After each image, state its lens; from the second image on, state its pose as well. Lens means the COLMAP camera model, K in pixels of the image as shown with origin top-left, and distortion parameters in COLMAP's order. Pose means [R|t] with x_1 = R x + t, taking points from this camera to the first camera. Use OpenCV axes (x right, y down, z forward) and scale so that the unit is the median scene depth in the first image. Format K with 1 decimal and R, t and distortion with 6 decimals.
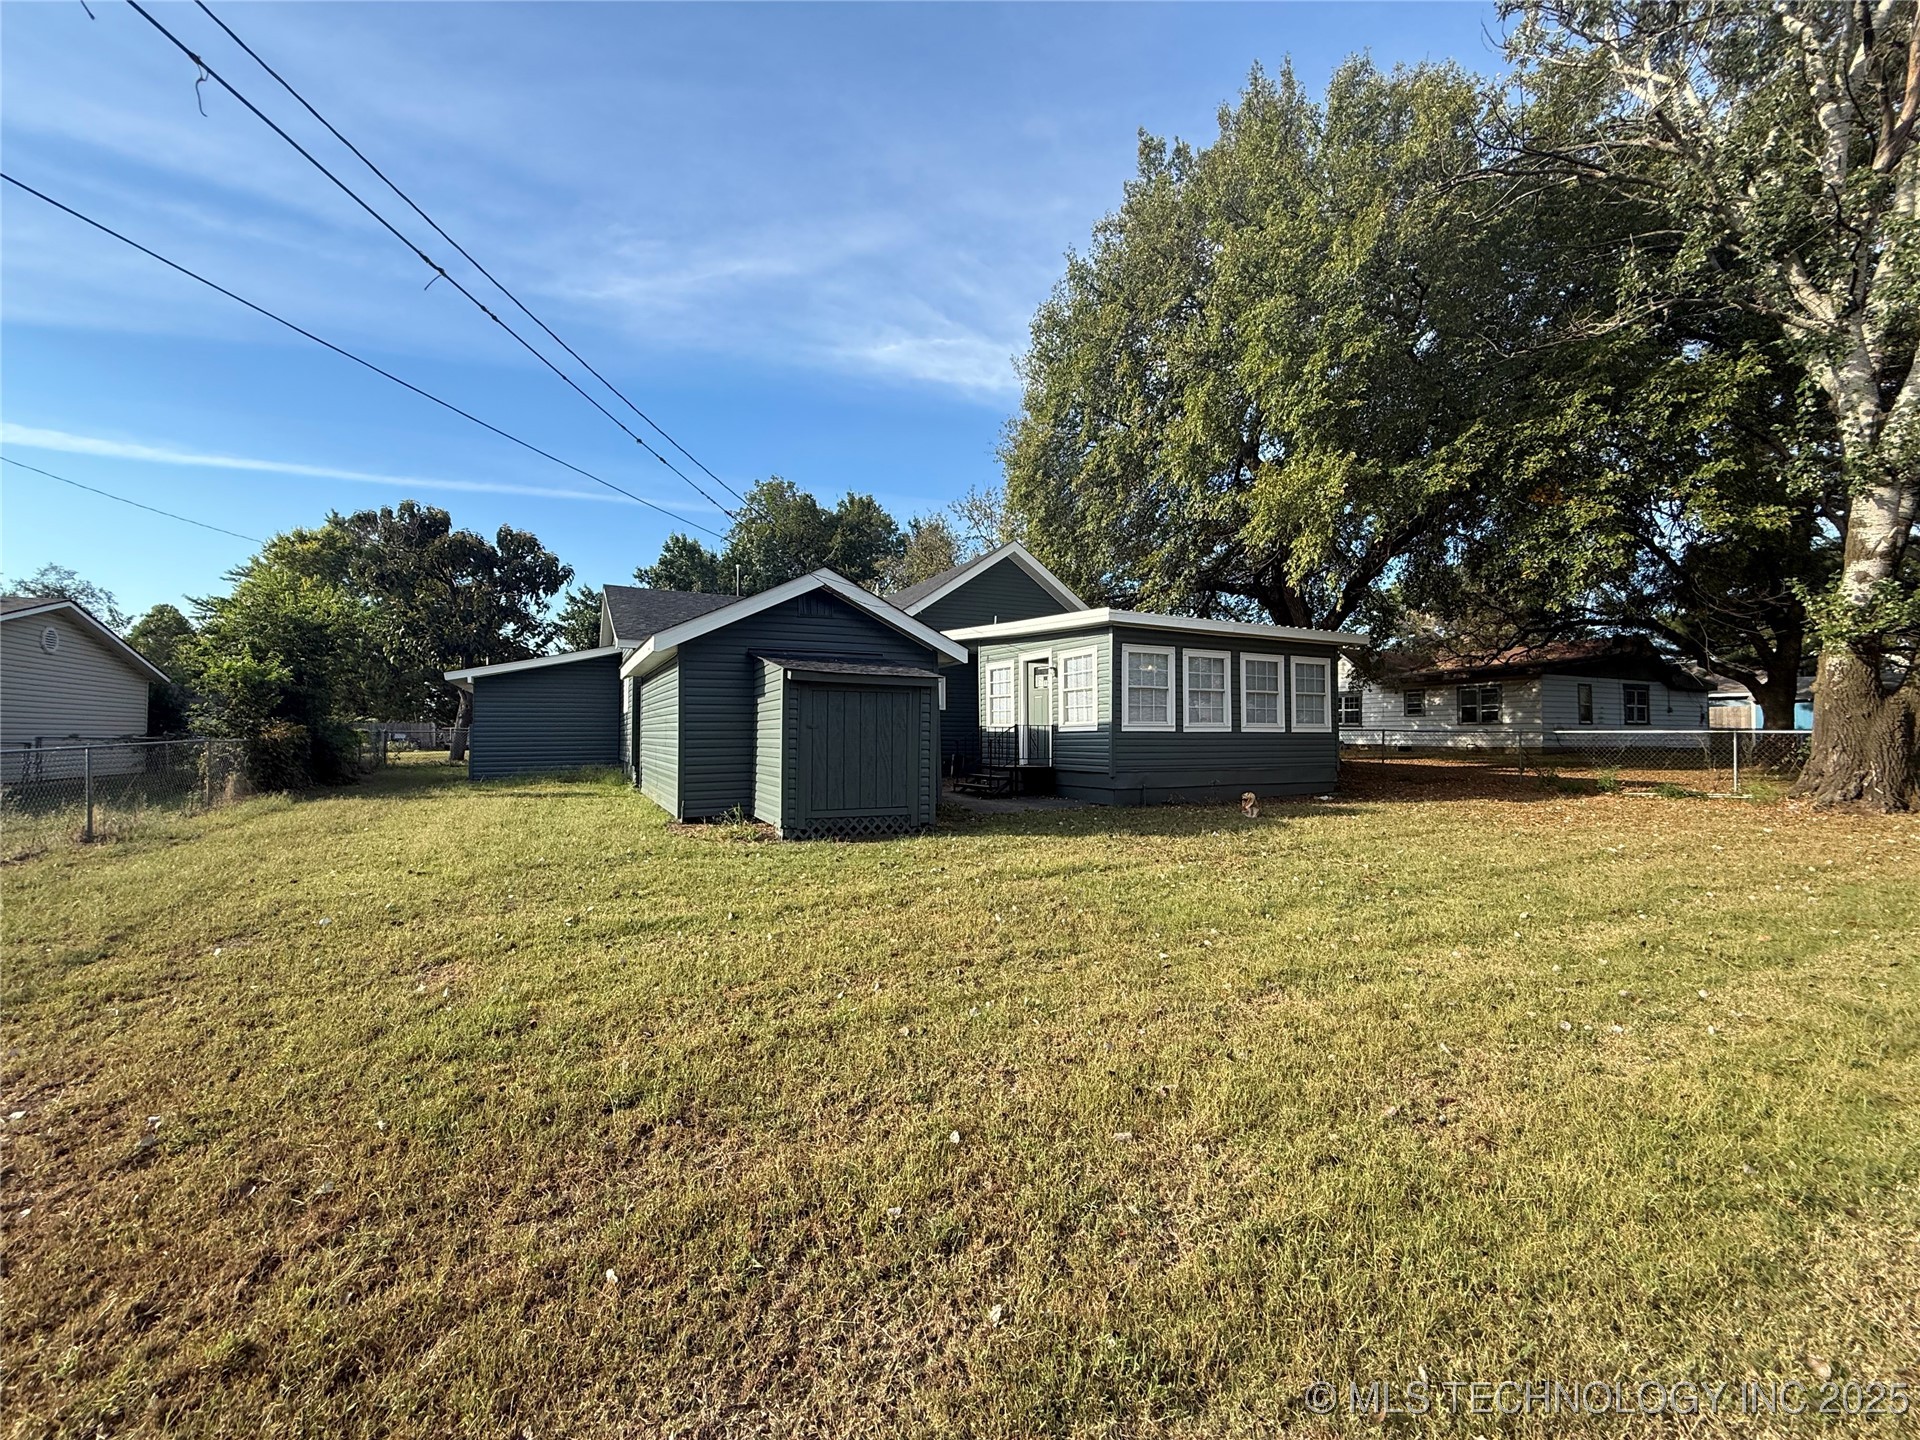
lens RADIAL K [[765.1, 0, 959.2], [0, 765.1, 721.0], [0, 0, 1]] dist [-0.000634, 0.000322]
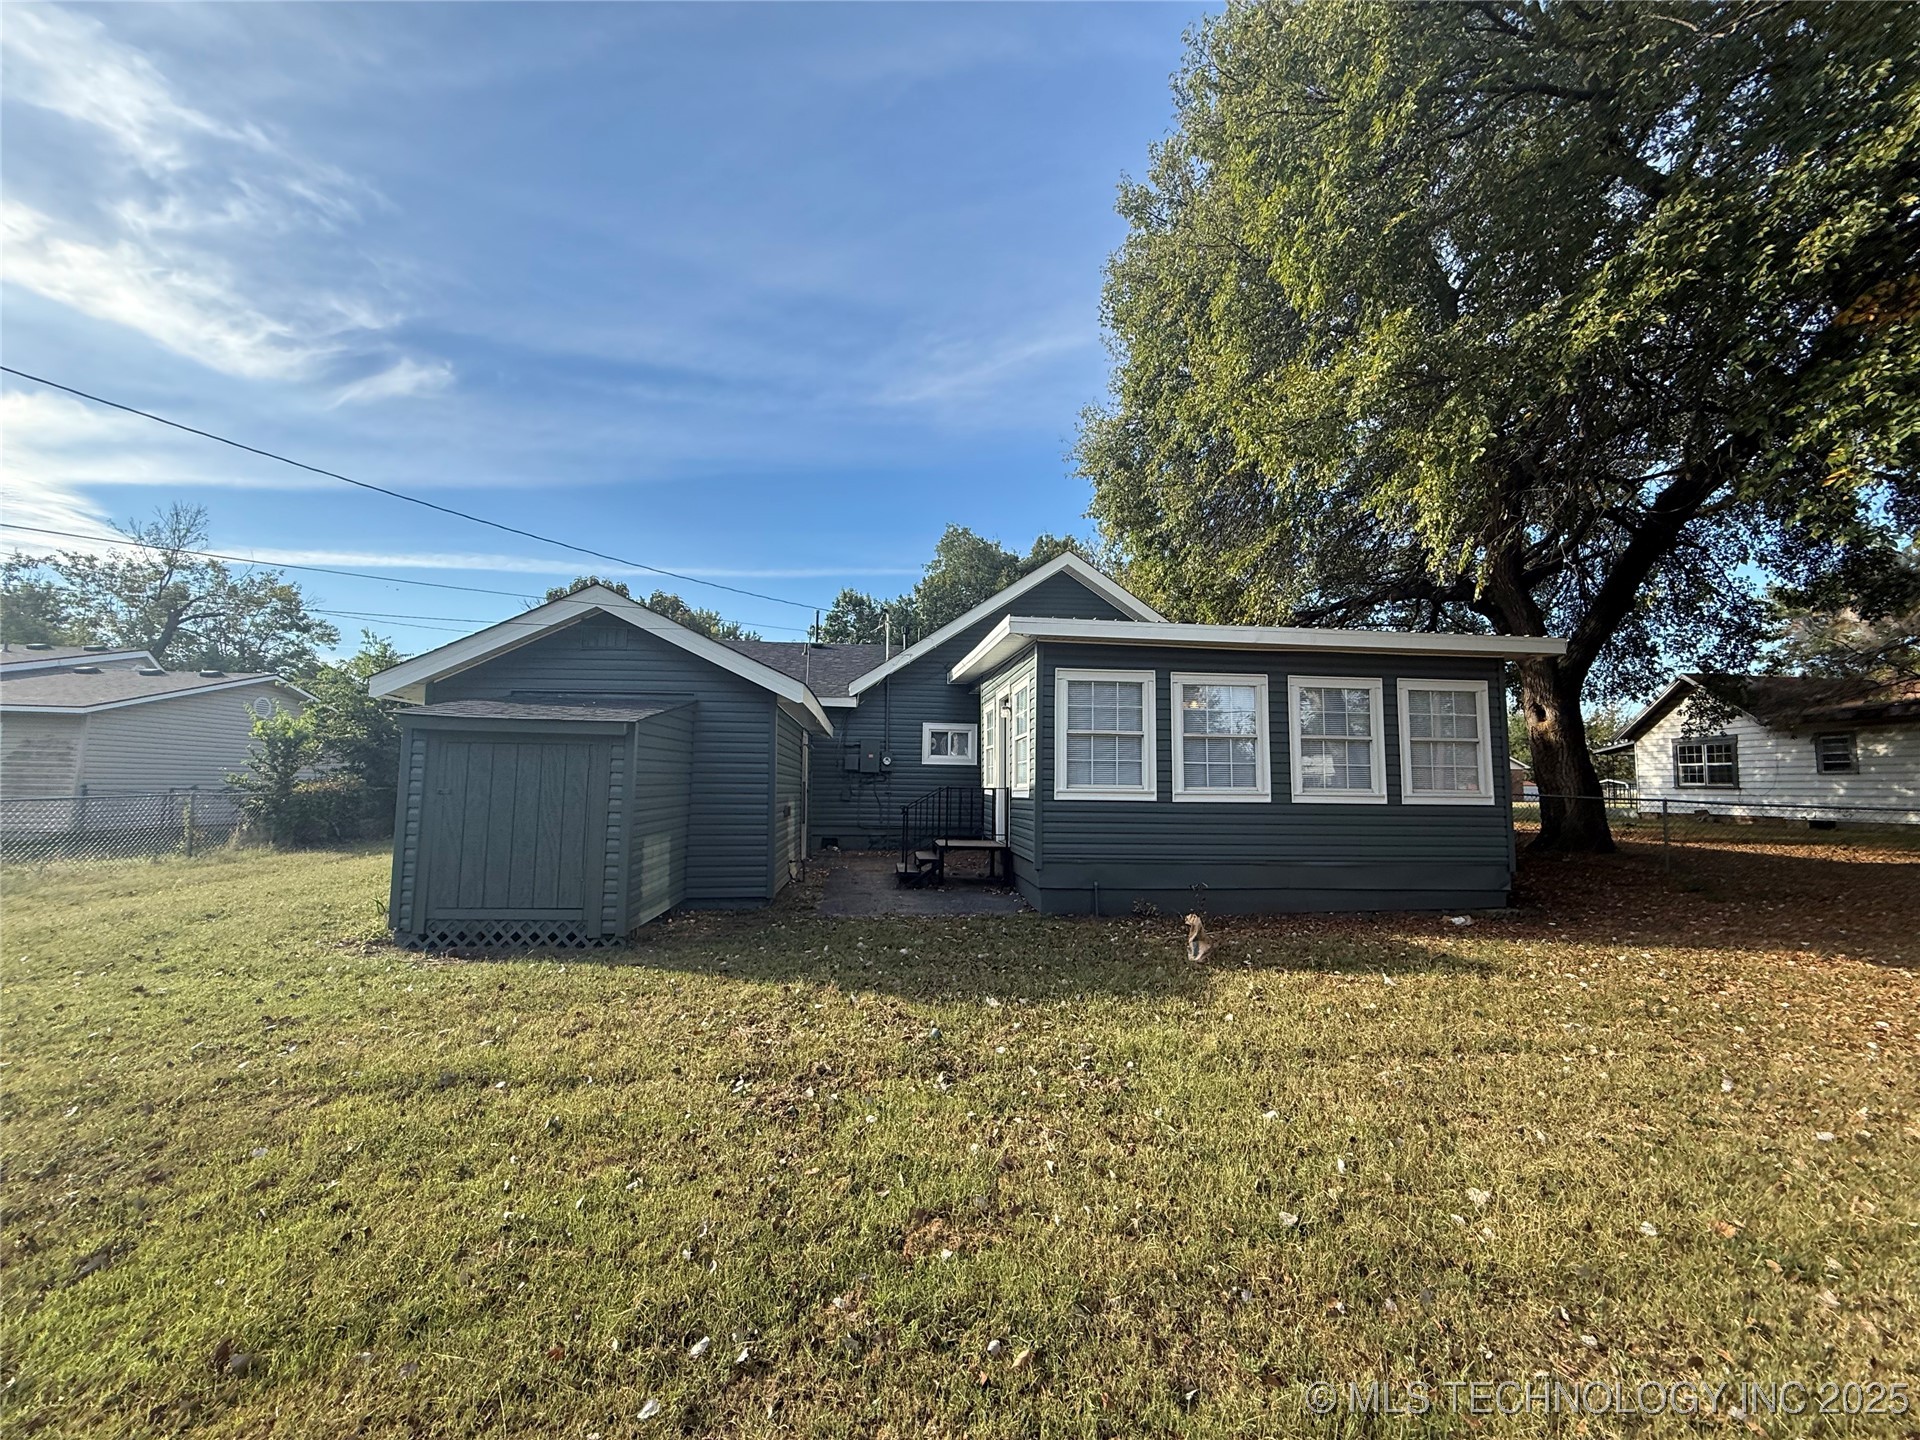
lens RADIAL K [[765.1, 0, 960.6], [0, 765.1, 717.5], [0, 0, 1]] dist [-0.000634, 0.000322]
pose [[0.929354, -0.021320, -0.368575, 0.364756], [-0.005317, 0.997455, -0.071103, -0.009541], [0.369152, 0.068039, 0.926875, 0.336904]]
